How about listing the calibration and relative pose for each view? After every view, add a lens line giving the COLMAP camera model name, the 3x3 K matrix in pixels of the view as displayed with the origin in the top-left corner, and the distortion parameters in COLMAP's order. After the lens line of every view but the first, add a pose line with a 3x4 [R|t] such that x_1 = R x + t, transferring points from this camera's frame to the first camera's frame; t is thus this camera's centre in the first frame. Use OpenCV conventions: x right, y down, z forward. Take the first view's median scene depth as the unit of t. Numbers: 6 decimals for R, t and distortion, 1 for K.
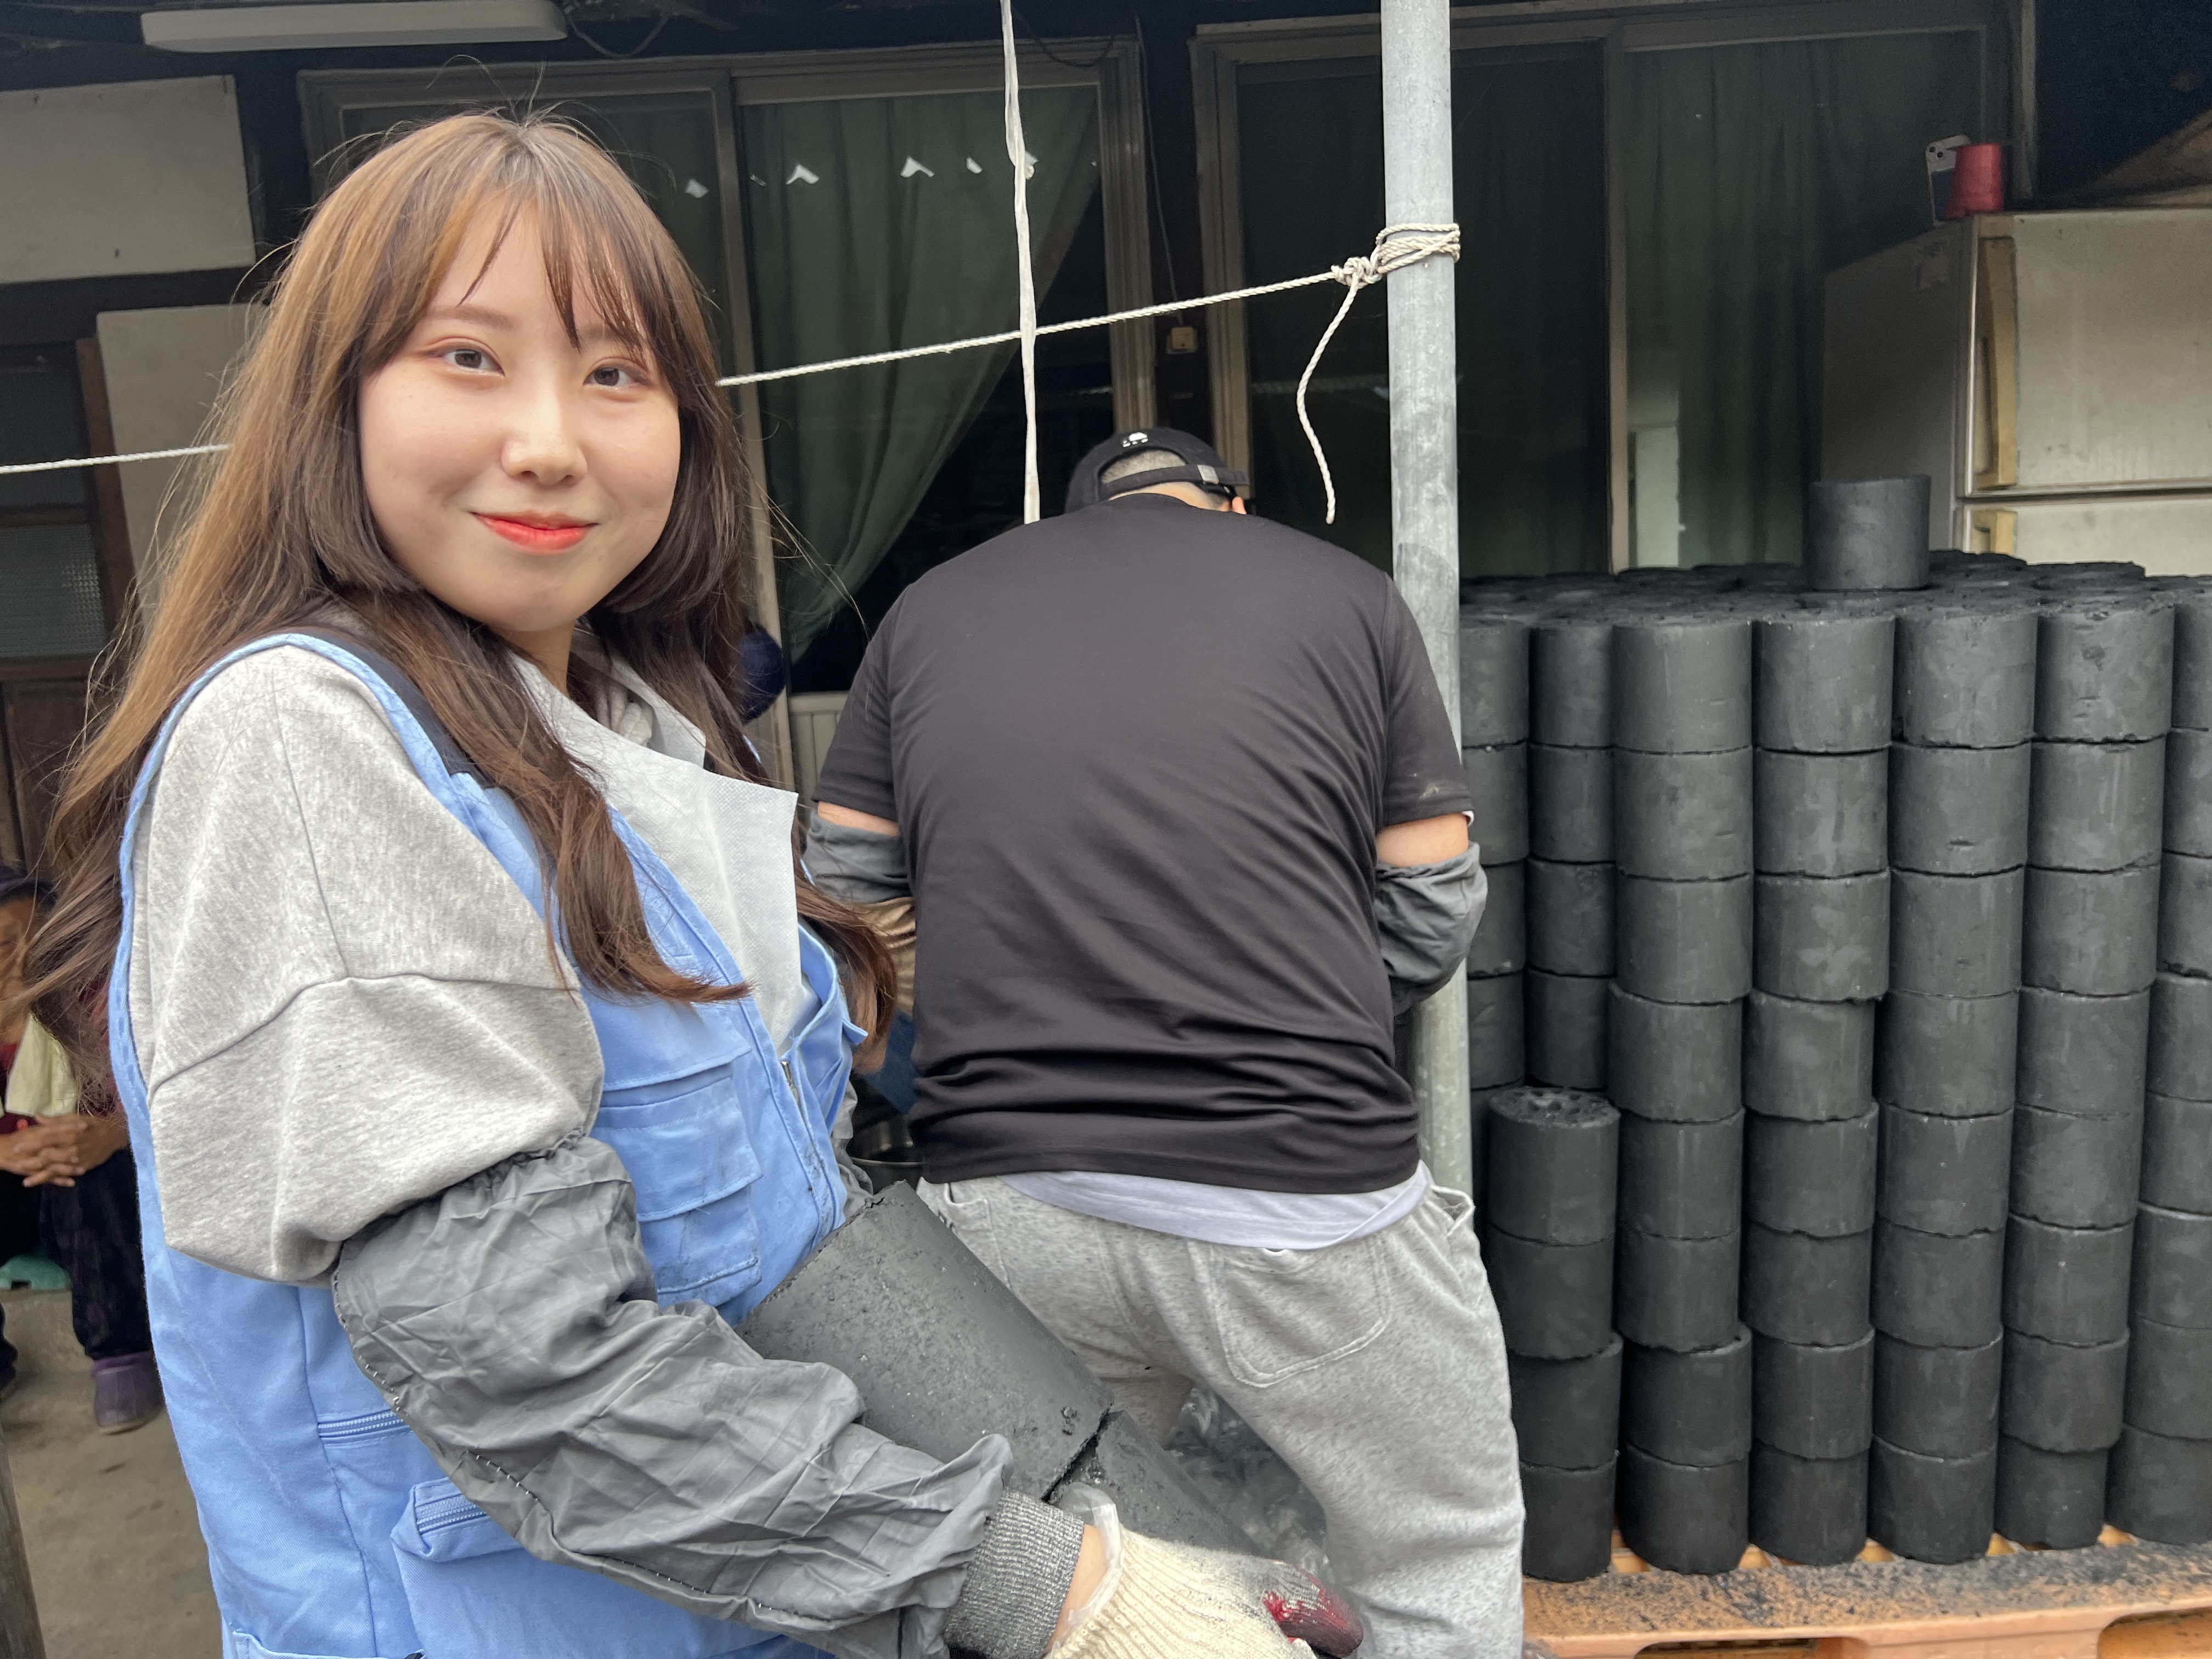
lens RADIAL K [[1703.3, 0, 1106.1], [0, 1703.3, 779.7], [0, 0, 1]] dist [0.010626, 0.003136]
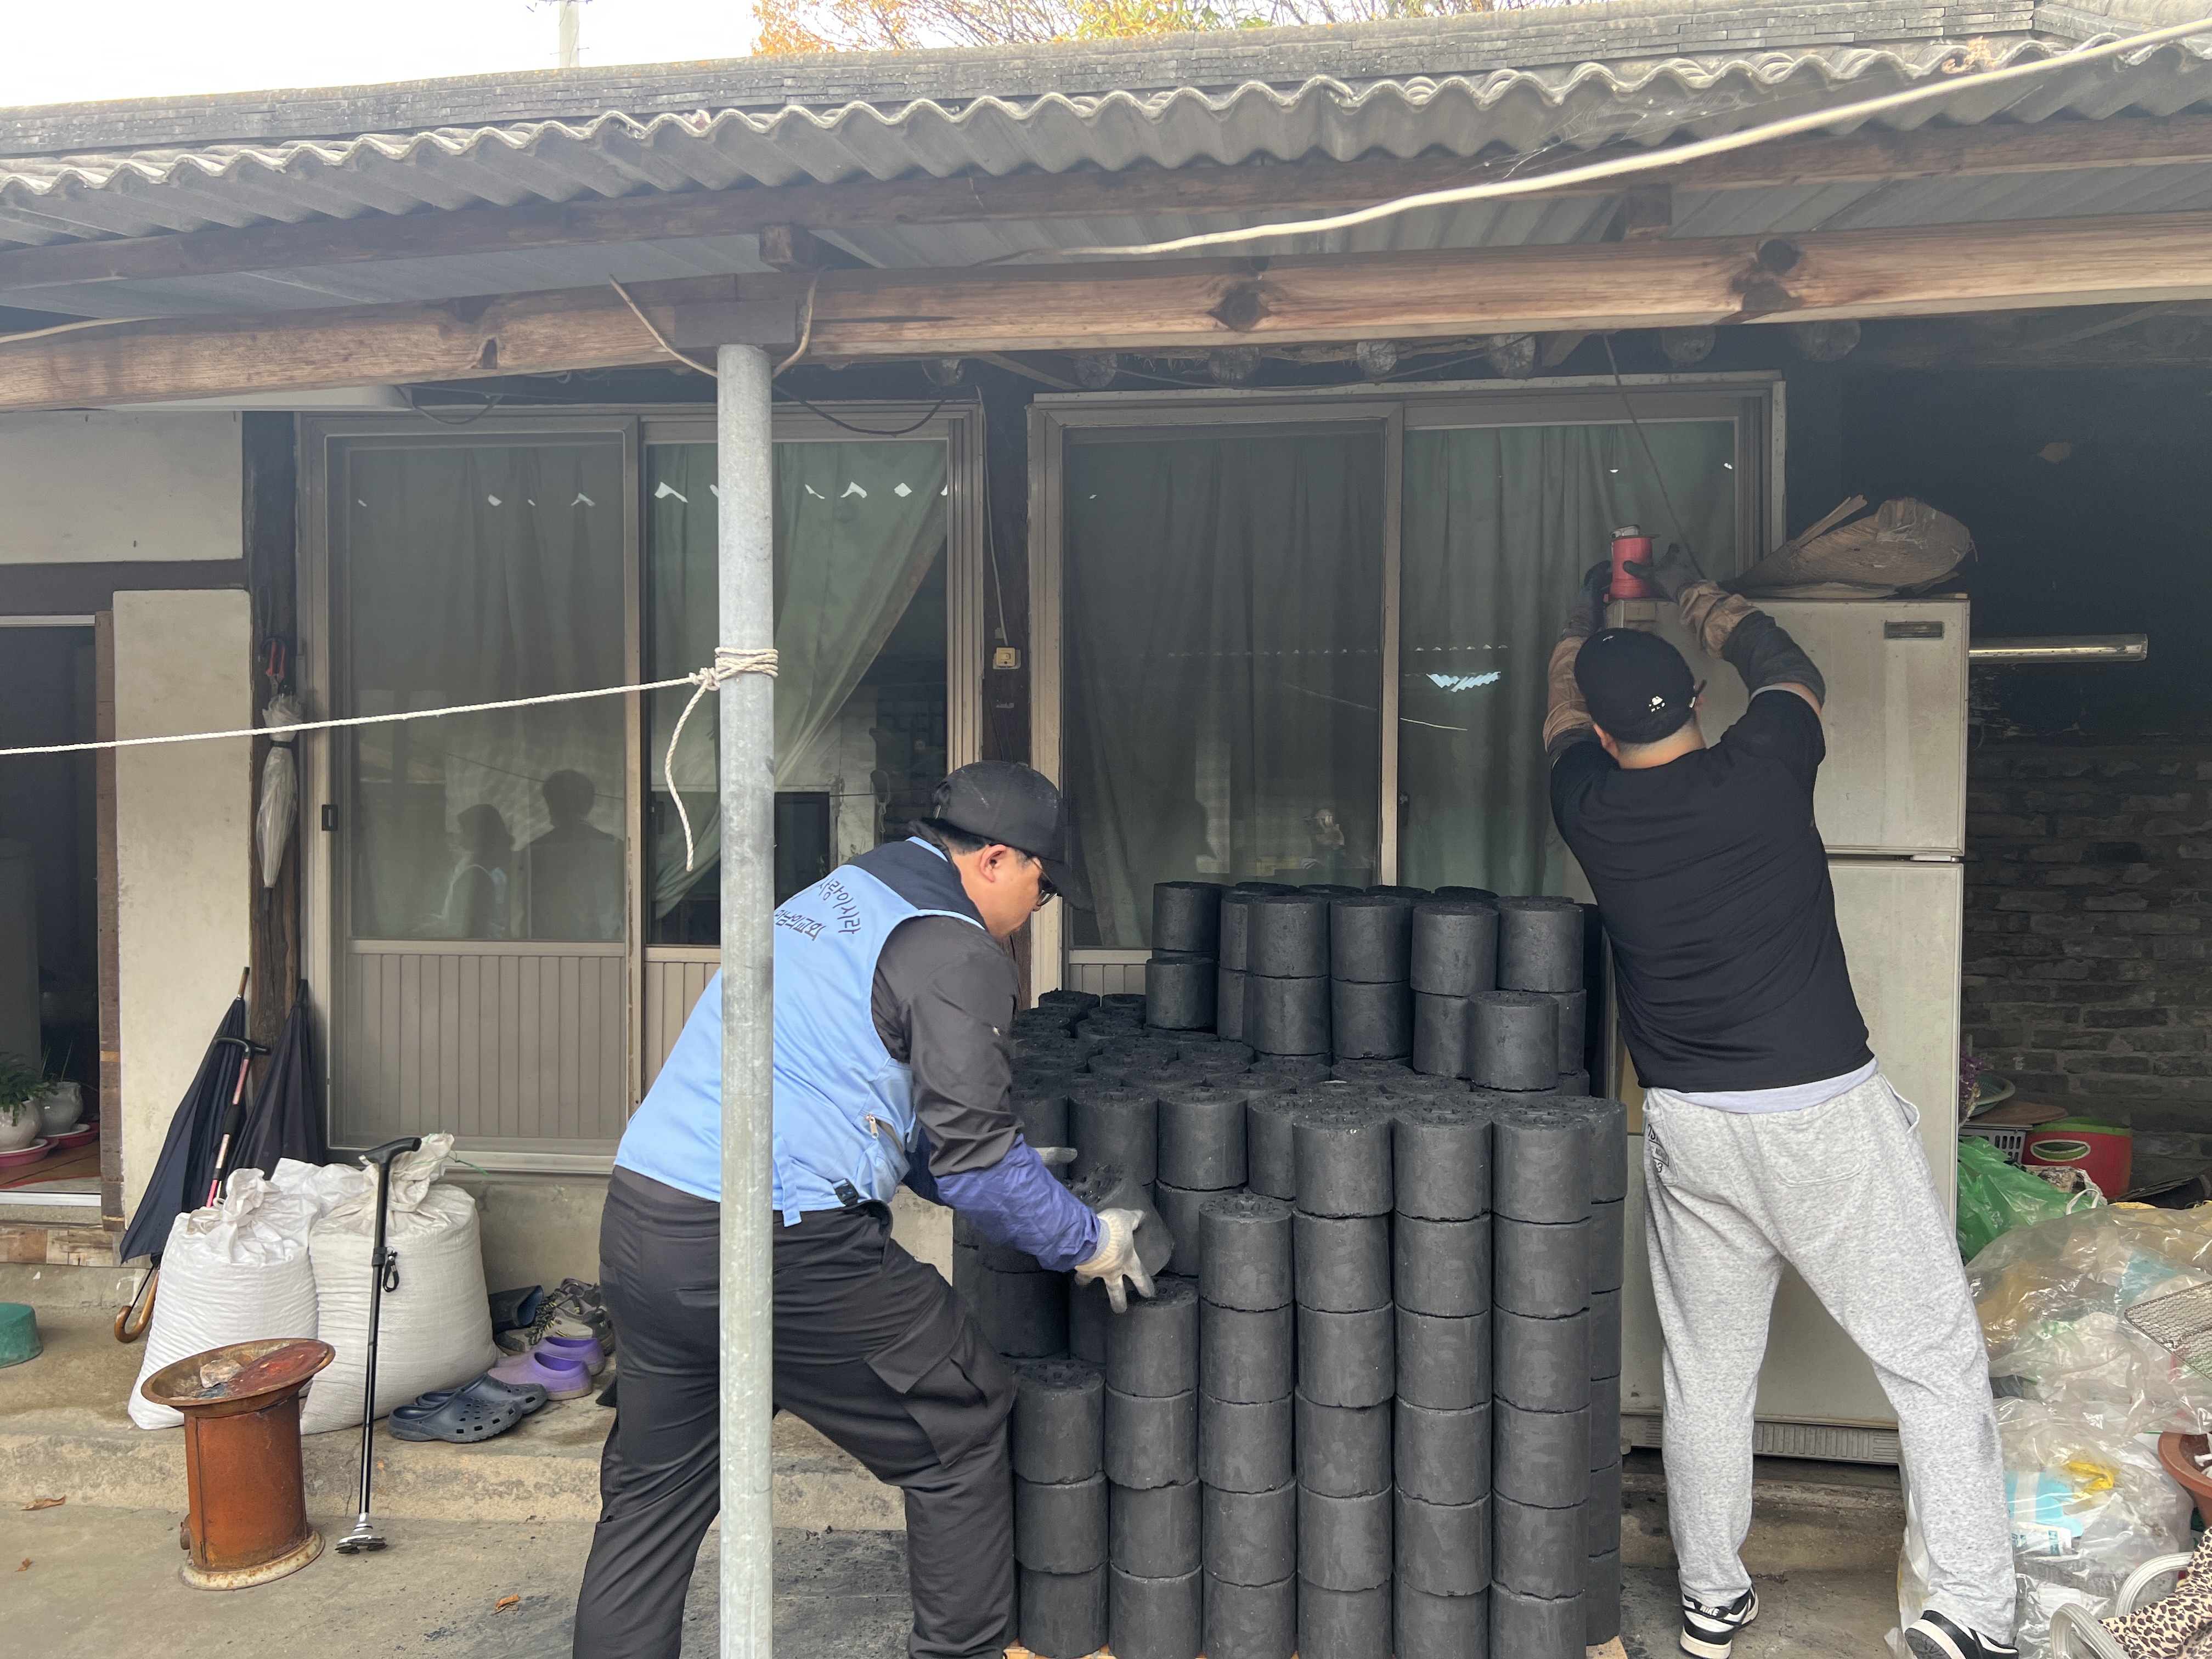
lens RADIAL K [[1668.5, 0, 1103.4], [0, 1668.5, 775.9], [0, 0, 1]] dist [0.063225, -0.078374]
pose [[0.995300, 0.050197, -0.082810, 0.234319], [-0.062015, 0.987196, -0.146963, -0.025937], [0.074372, 0.151408, 0.985670, -0.084999]]
